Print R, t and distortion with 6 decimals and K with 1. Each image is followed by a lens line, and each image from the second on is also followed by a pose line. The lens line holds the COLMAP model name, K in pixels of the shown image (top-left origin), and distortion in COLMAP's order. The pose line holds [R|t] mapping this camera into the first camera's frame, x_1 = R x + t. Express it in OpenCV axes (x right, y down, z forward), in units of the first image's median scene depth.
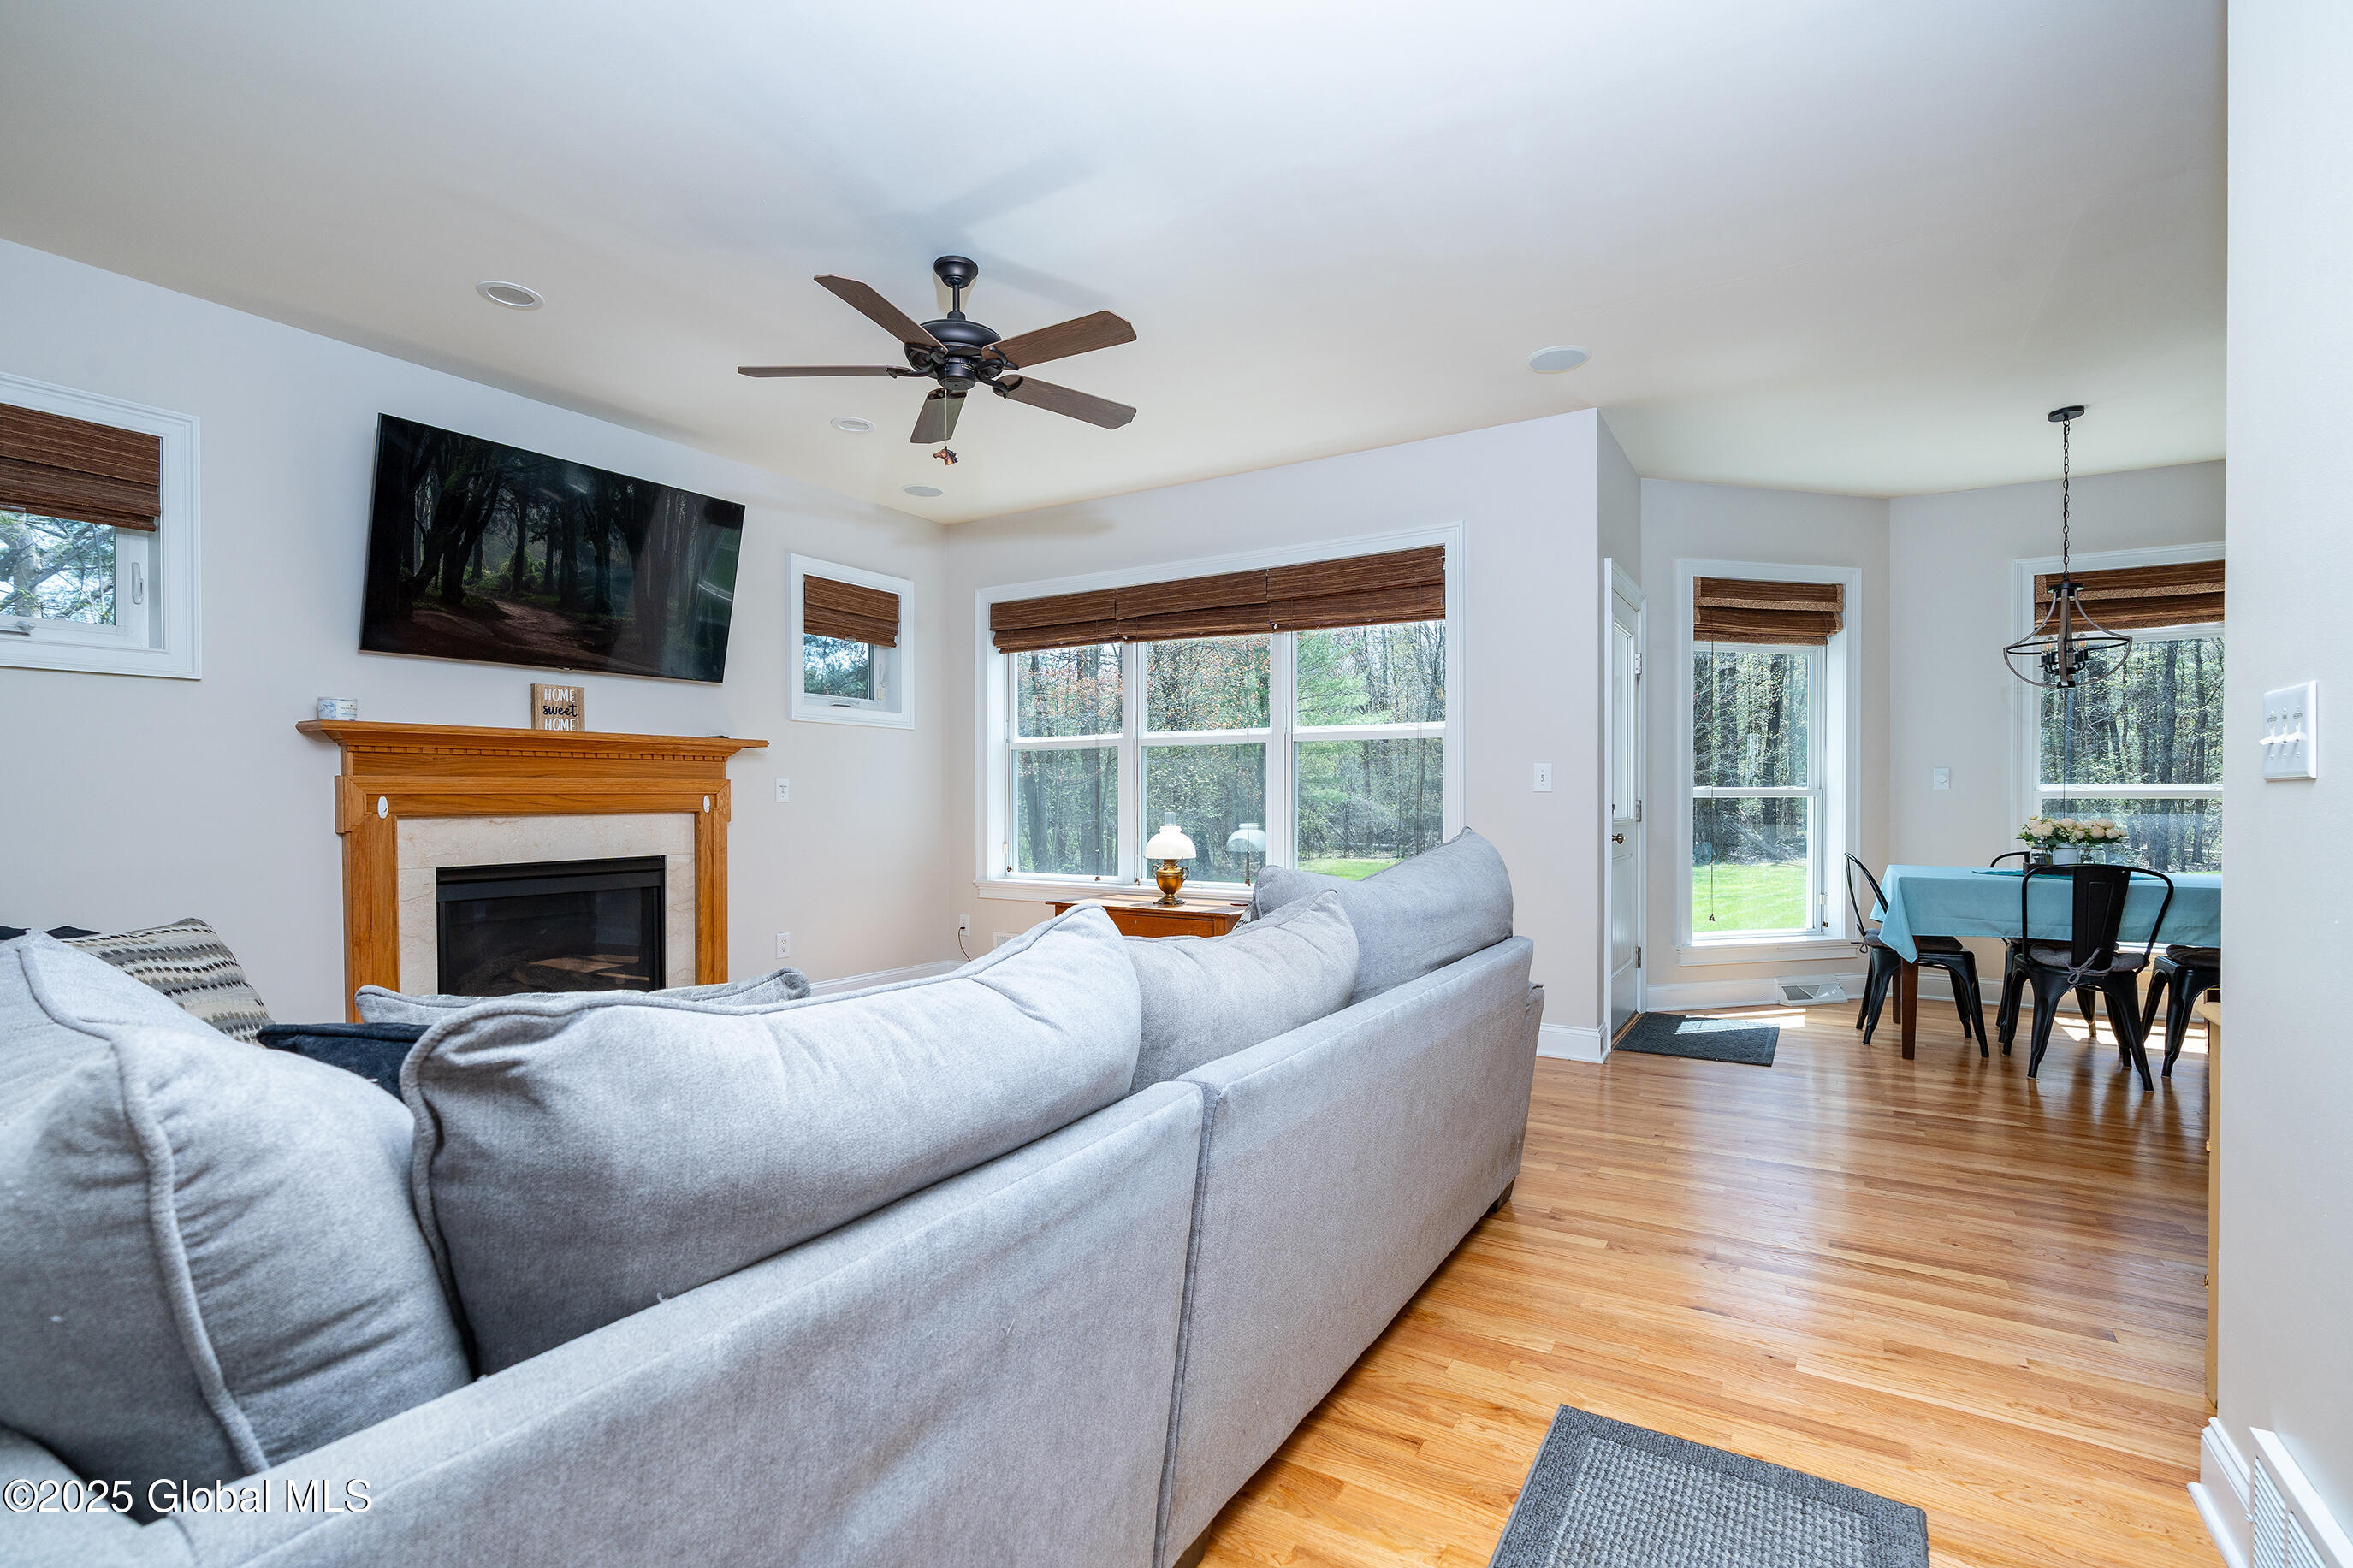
lens RADIAL K [[1070.9, 0, 1173.3], [0, 1070.9, 807.6], [0, 0, 1]] dist [-0.003968, 0.000042]
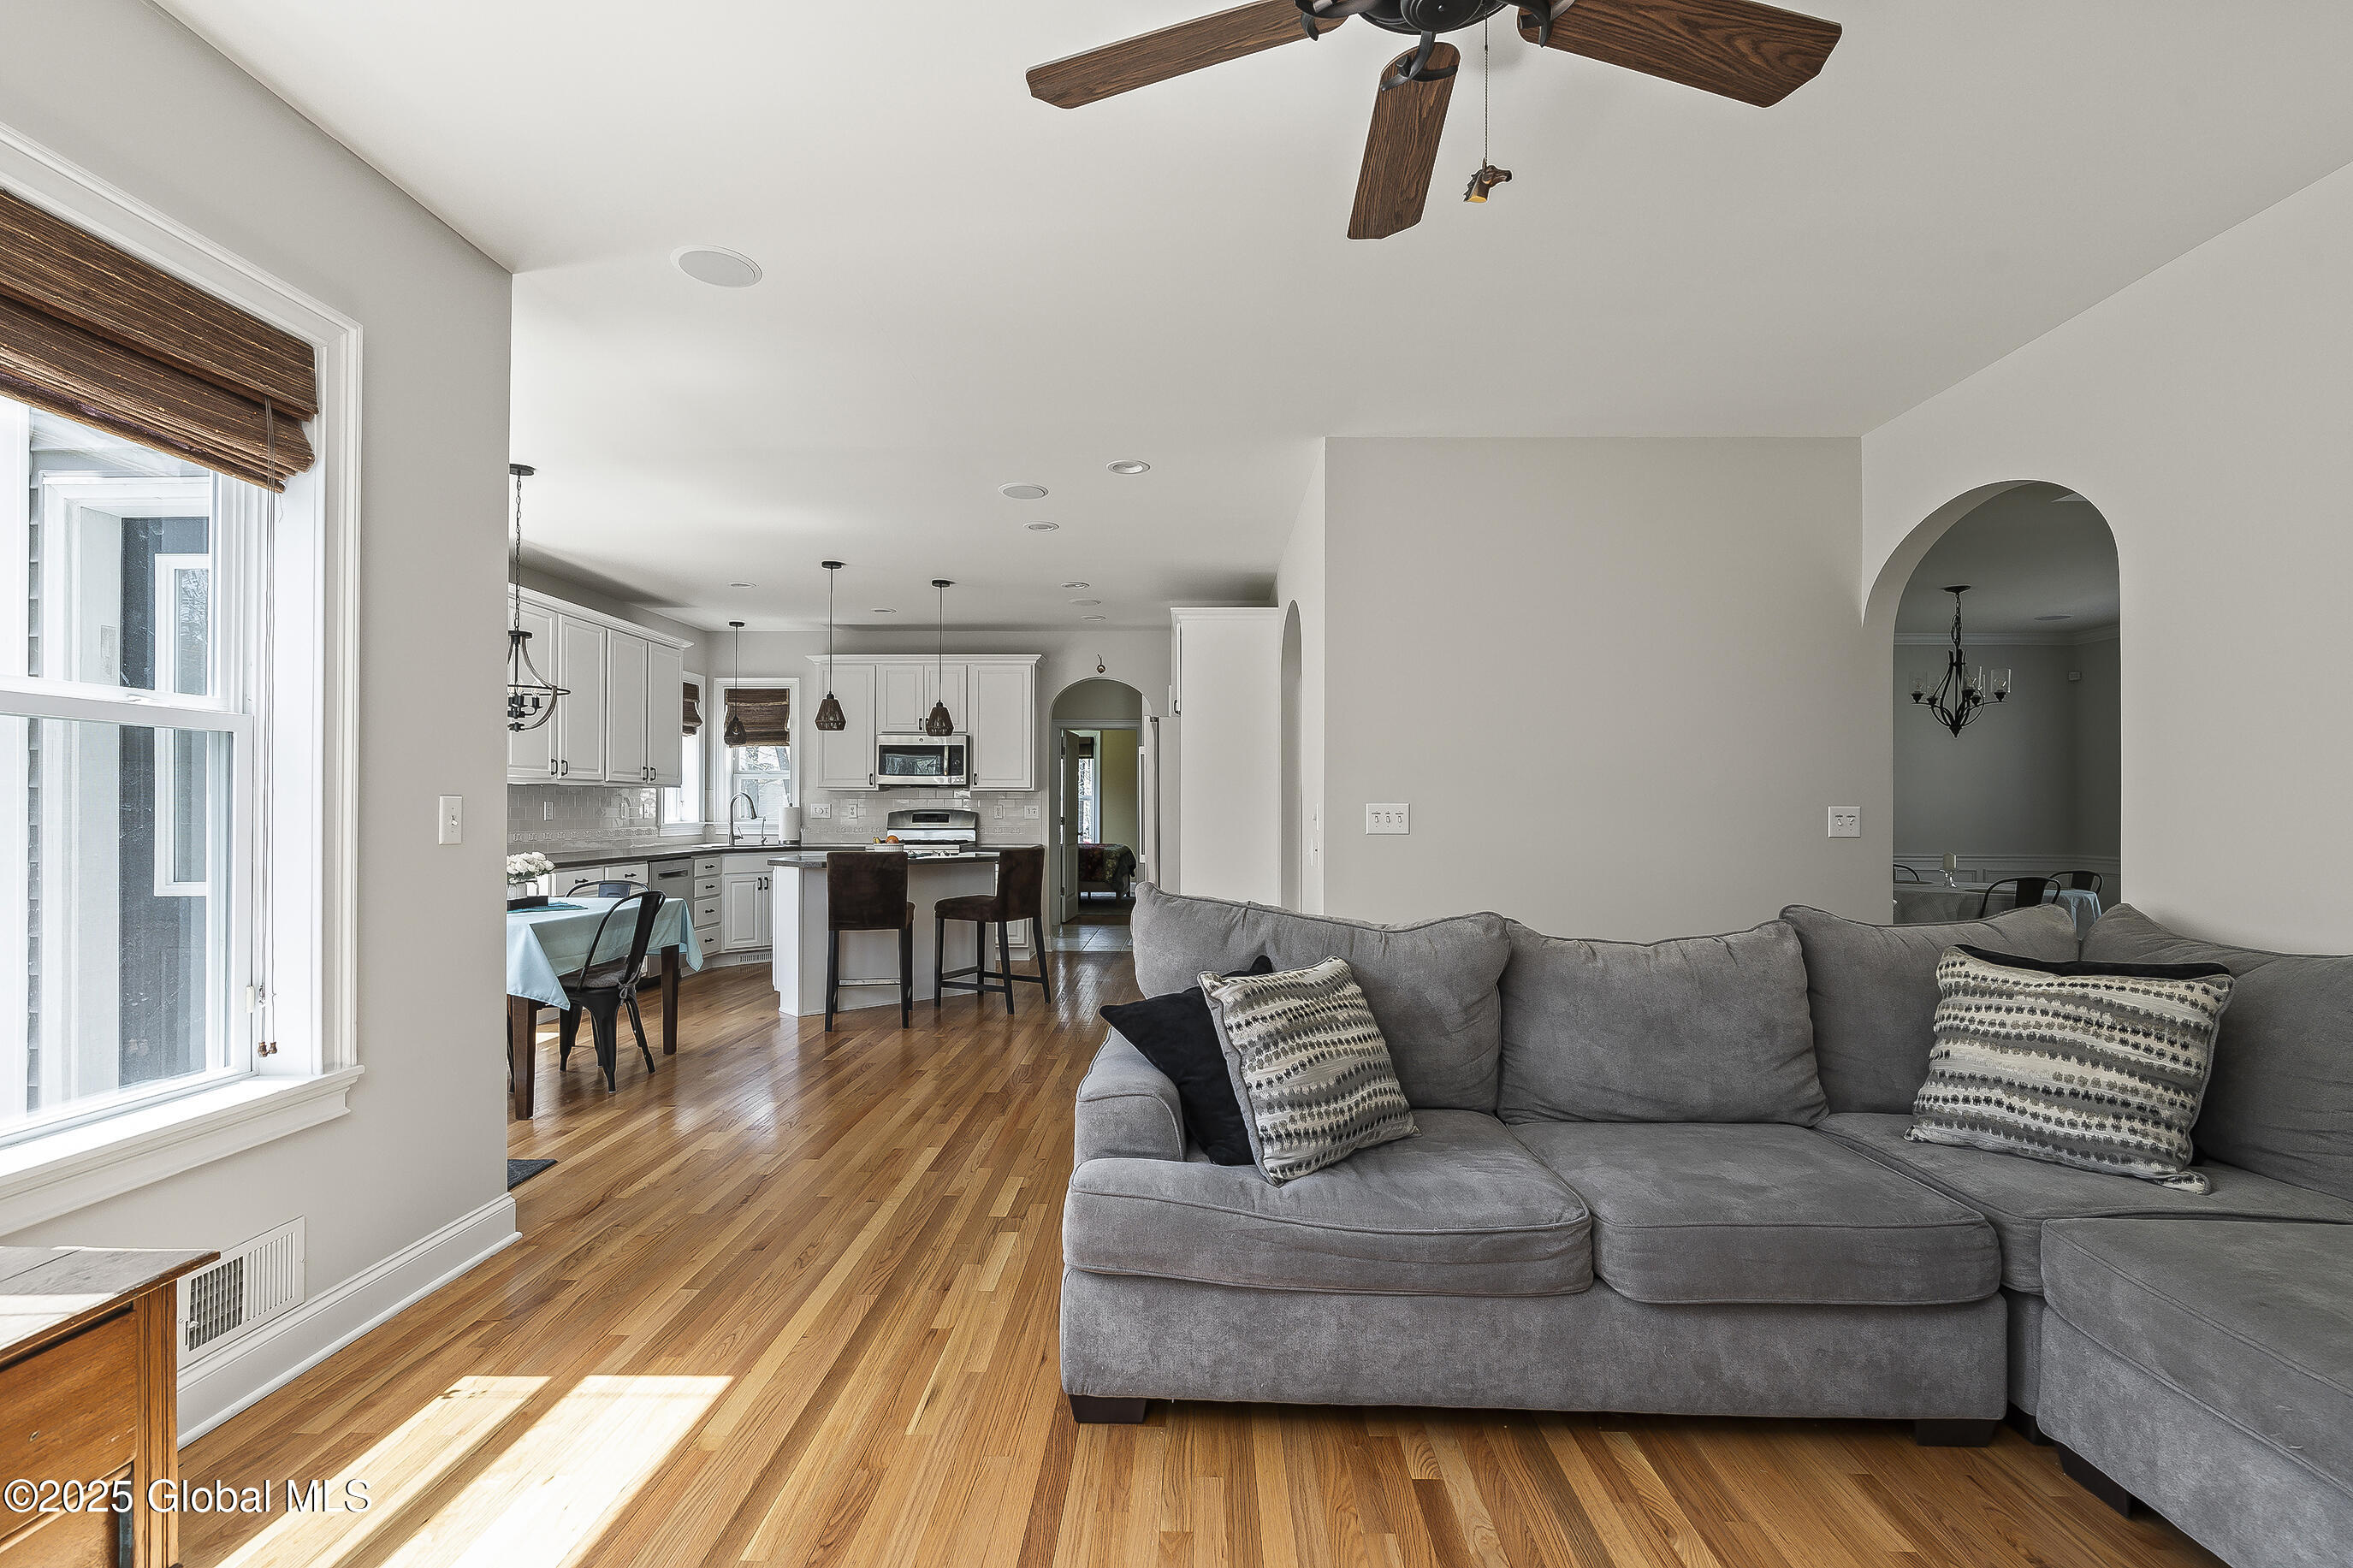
lens RADIAL K [[1063.8, 0, 1177.5], [0, 1063.8, 807.3], [0, 0, 1]] dist [-0.023986, 0.011882]
pose [[-0.499909, 0.000958, 0.866078, -0.384951], [0.004610, 0.999988, 0.001555, -0.034447], [-0.866066, 0.004771, -0.499907, 0.944593]]
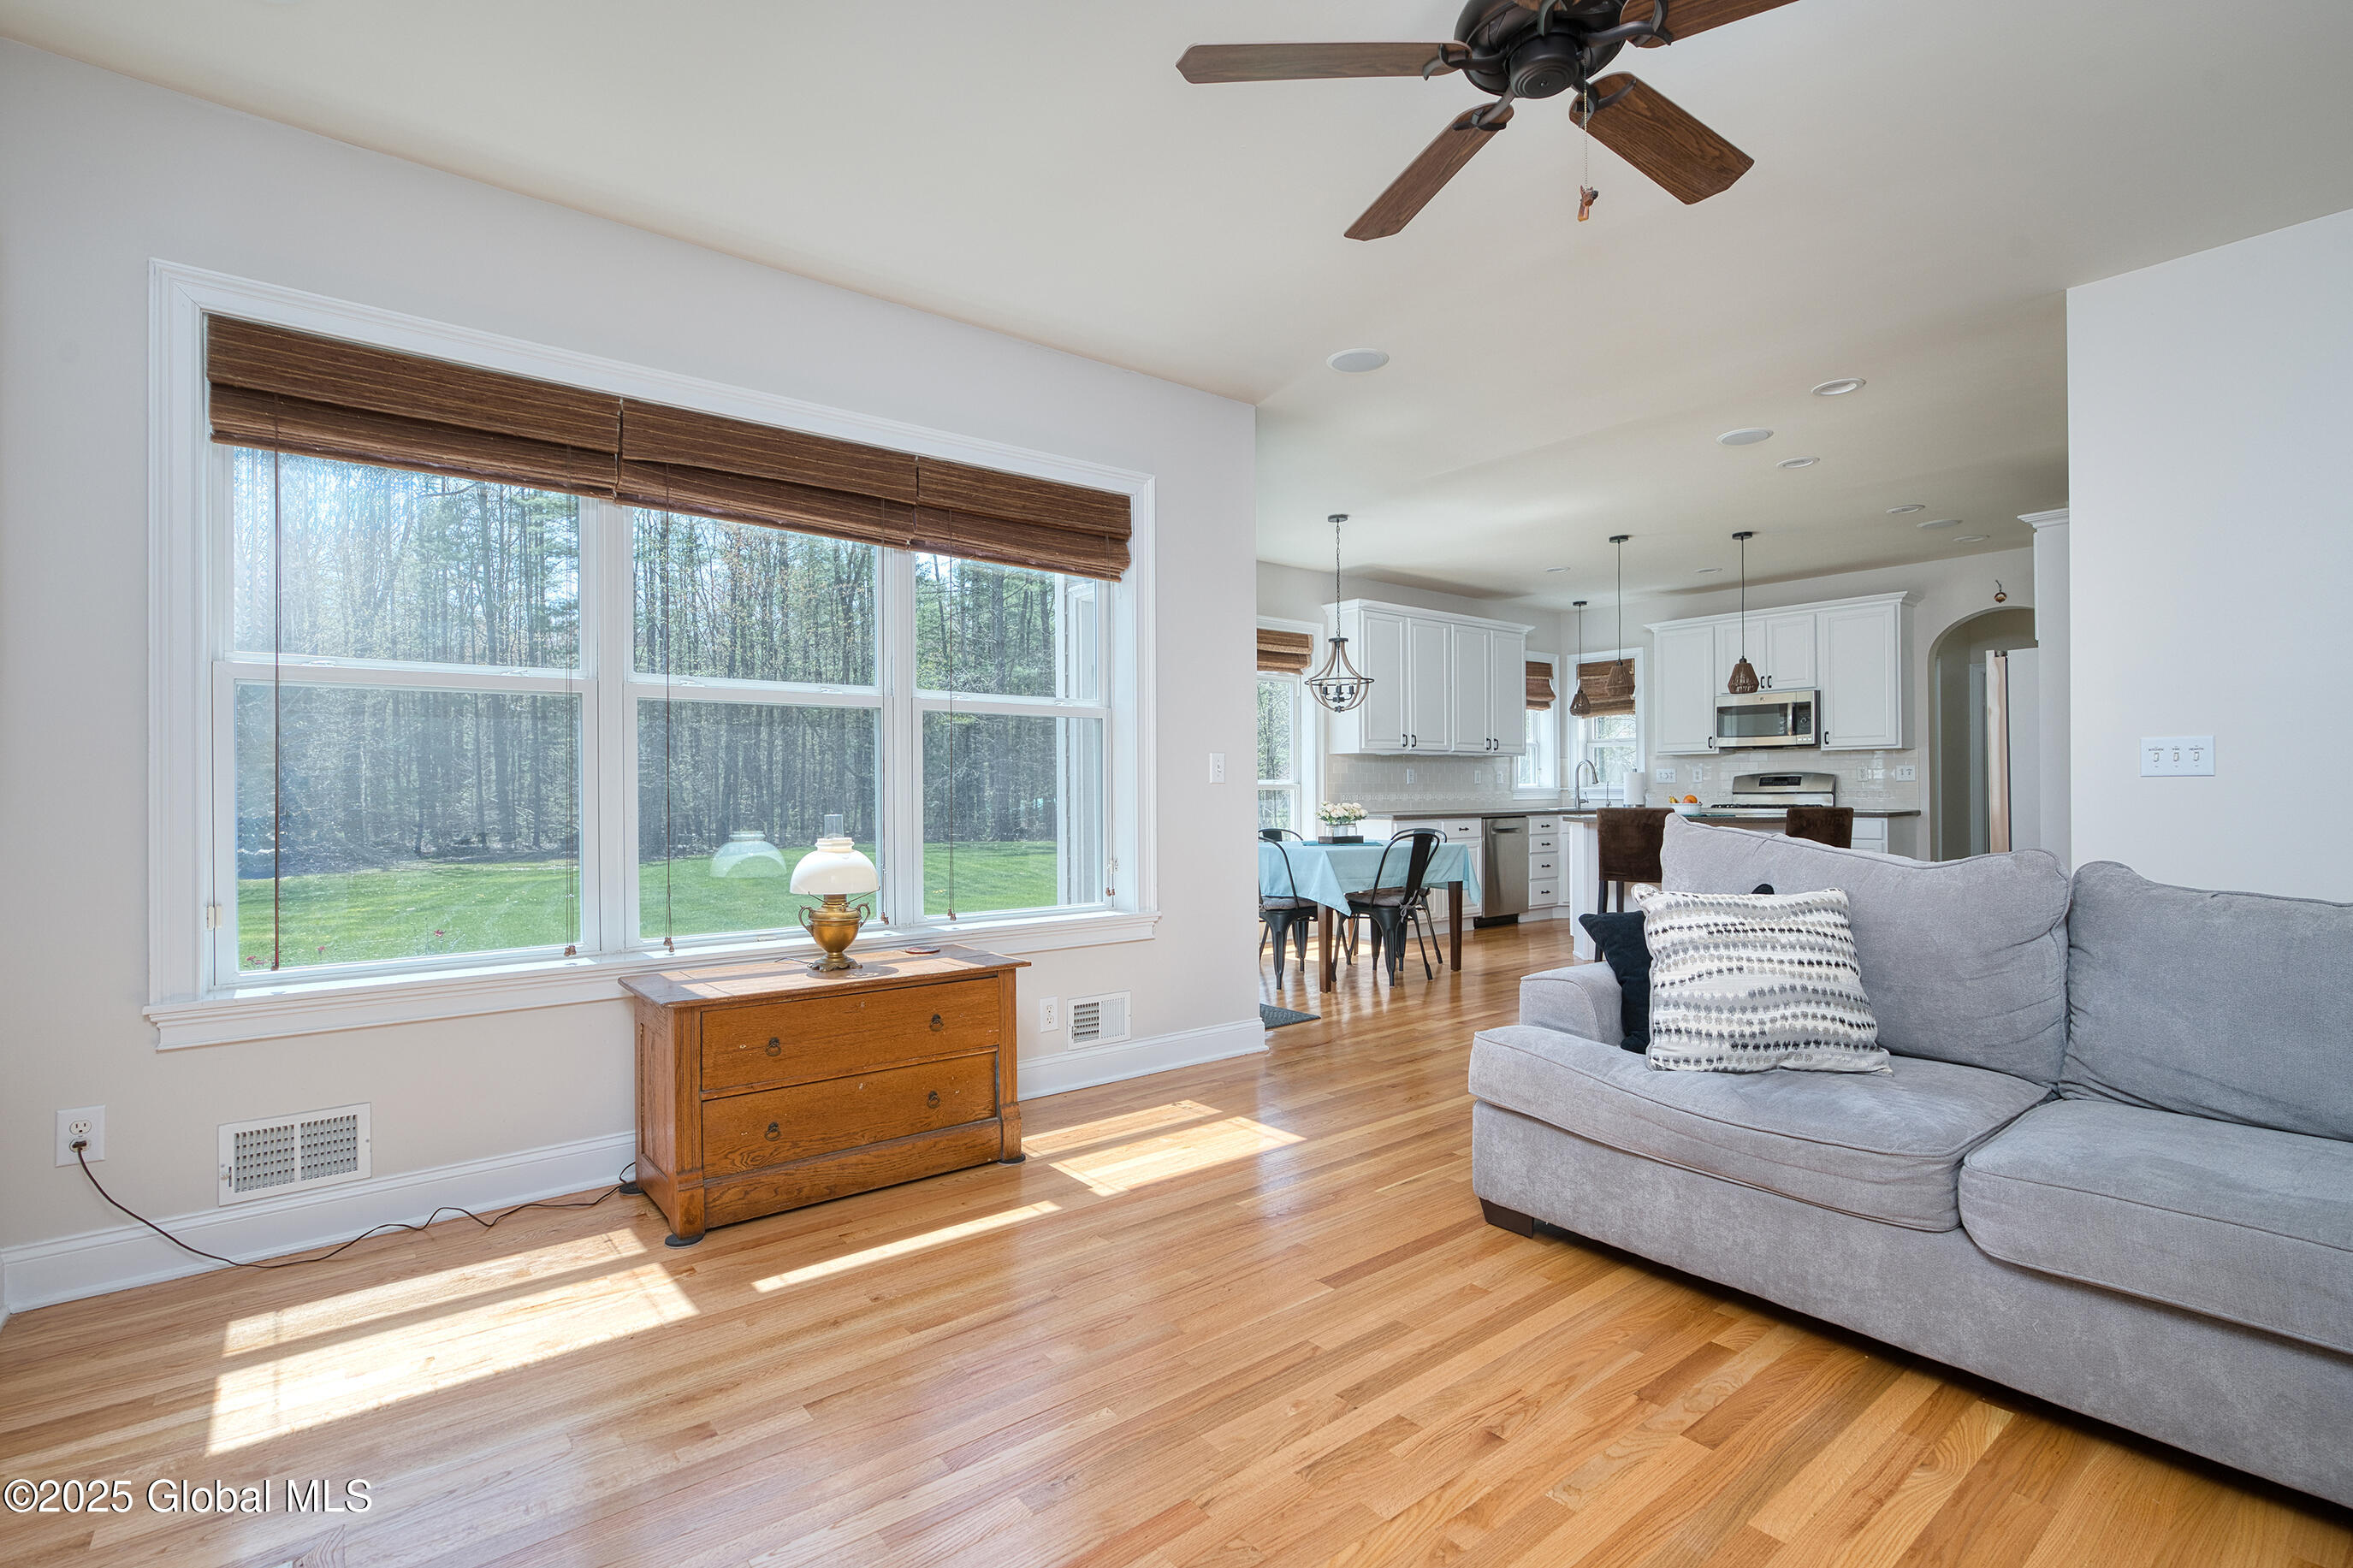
lens RADIAL K [[1091.7, 0, 1178.9], [0, 1091.7, 793.2], [0, 0, 1]] dist [-0.004816, 0.000072]
pose [[0.336650, -0.003842, 0.941622, -0.592808], [0.014238, 0.999898, -0.001011, -0.005491], [-0.941522, 0.013747, 0.336670, 0.704981]]
